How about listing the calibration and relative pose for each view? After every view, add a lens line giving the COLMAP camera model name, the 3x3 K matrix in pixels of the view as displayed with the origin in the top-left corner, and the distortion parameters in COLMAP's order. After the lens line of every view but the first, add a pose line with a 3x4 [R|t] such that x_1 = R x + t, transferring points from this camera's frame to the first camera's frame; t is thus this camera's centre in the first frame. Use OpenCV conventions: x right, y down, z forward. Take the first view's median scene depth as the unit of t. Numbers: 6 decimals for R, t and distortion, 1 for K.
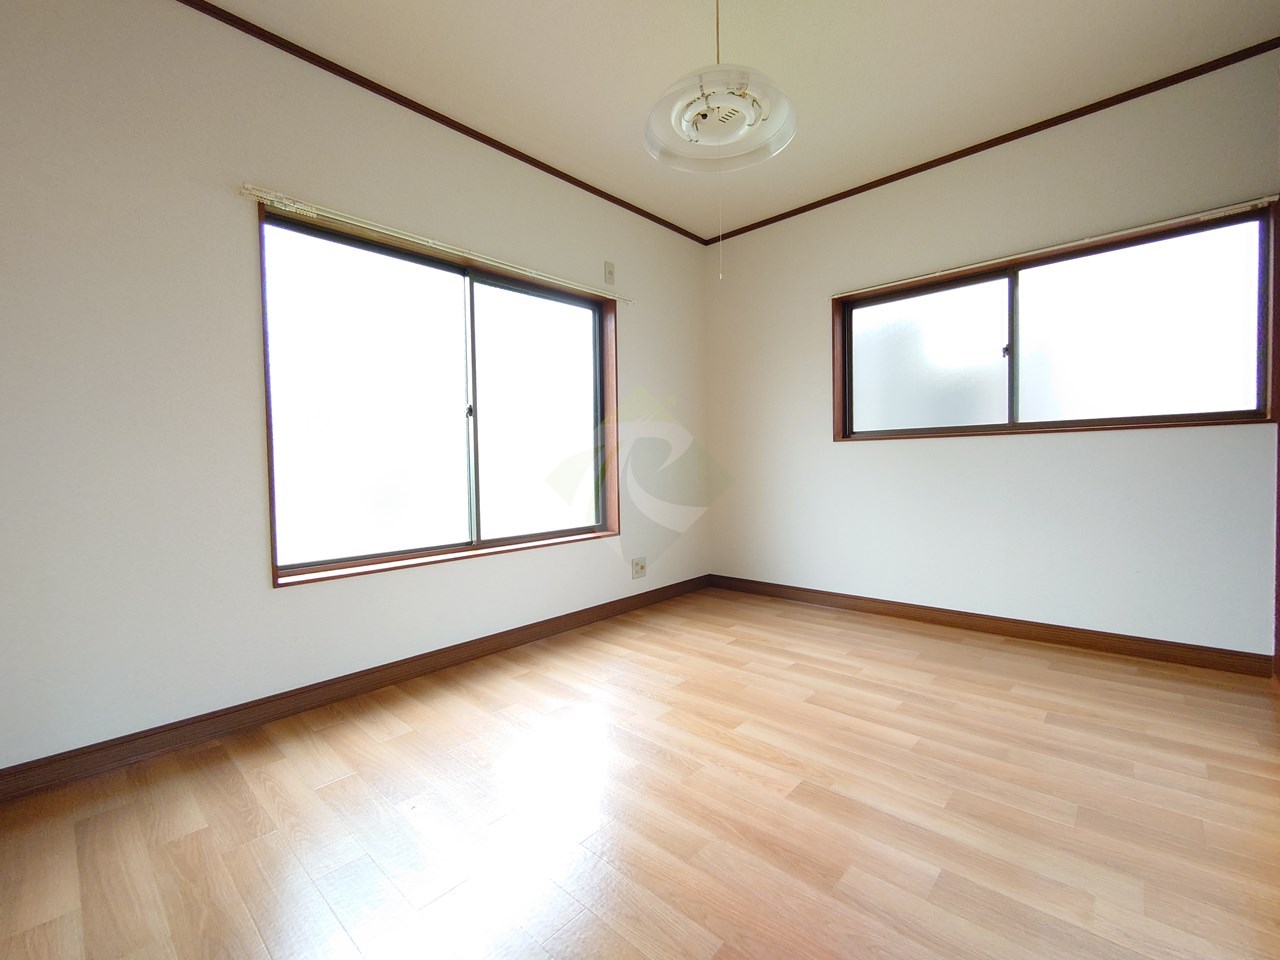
lens RADIAL K [[549.5, 0, 645.3], [0, 549.5, 479.1], [0, 0, 1]] dist [0.001924, -0.002130]
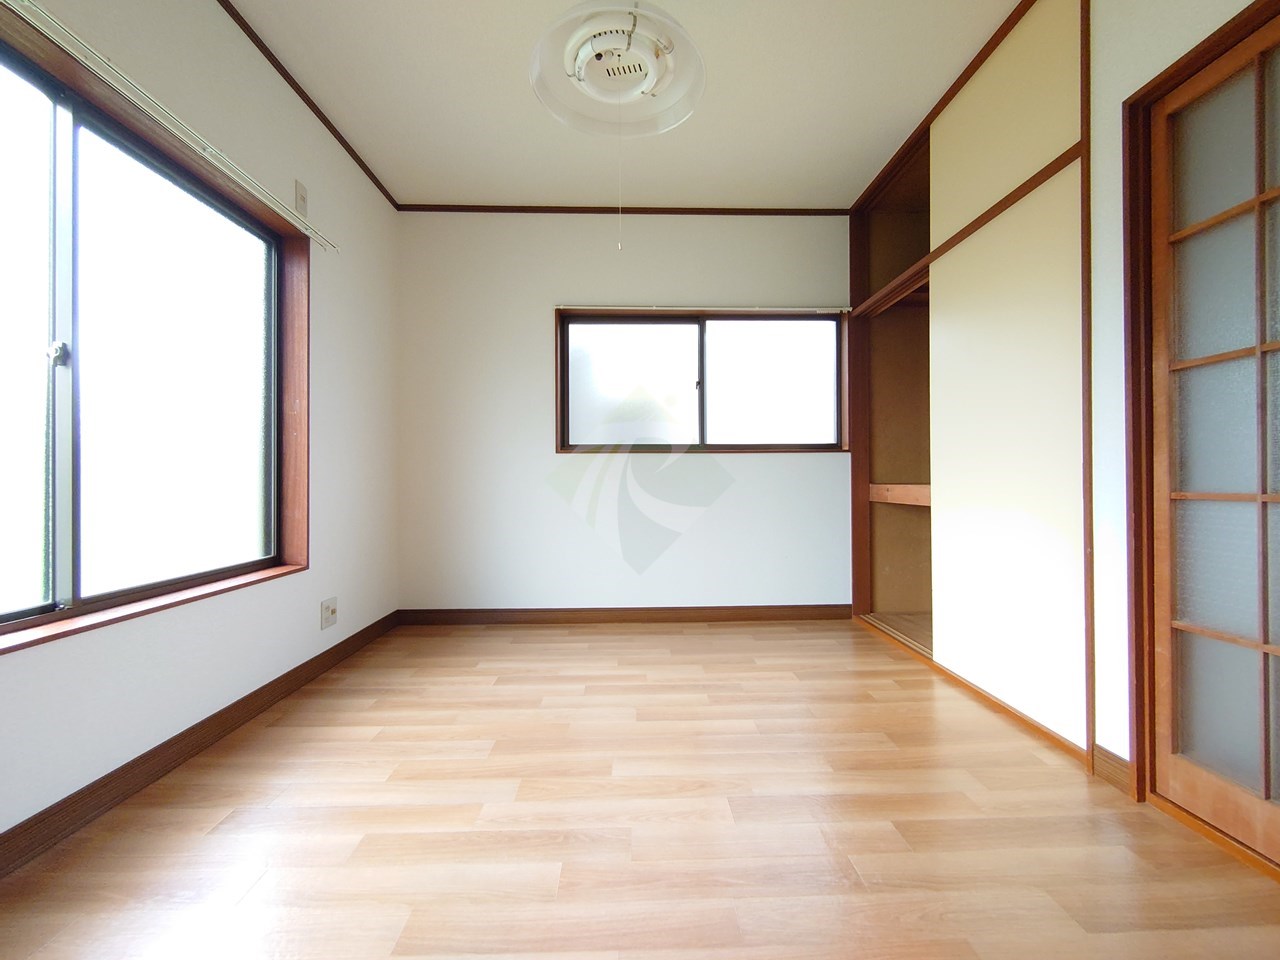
lens RADIAL K [[549.5, 0, 641.2], [0, 549.5, 479.9], [0, 0, 1]] dist [0.001924, -0.002130]
pose [[0.717974, 0.017965, 0.695838, -0.278824], [0.010056, 0.999295, -0.036176, 0.020525], [-0.695997, 0.032971, 0.717287, 0.234344]]
